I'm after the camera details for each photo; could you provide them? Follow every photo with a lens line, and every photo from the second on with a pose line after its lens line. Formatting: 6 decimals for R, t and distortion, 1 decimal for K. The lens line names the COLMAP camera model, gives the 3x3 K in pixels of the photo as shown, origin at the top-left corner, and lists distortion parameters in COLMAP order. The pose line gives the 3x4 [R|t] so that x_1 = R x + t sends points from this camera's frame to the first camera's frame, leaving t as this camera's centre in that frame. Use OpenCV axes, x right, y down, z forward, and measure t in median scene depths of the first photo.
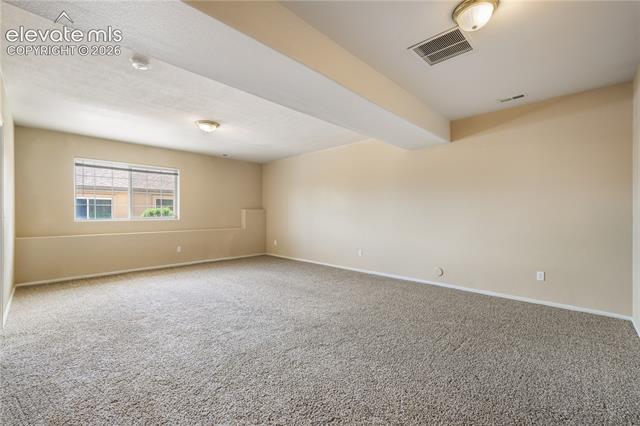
lens RADIAL K [[277.2, 0, 318.1], [0, 277.2, 213.1], [0, 0, 1]] dist [0.005854, 0.000198]
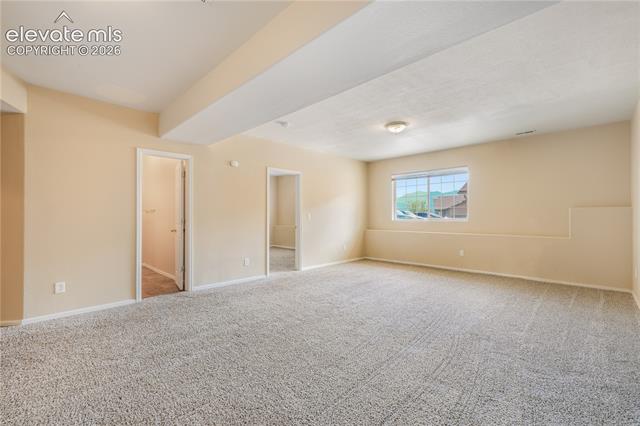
lens RADIAL K [[277.2, 0, 318.1], [0, 277.2, 214.9], [0, 0, 1]] dist [0.005854, 0.000198]
pose [[0.002669, -0.000655, -0.999996, 0.523372], [0.005345, 0.999986, -0.000641, -0.000053], [0.999982, -0.005343, 0.002672, 0.624638]]
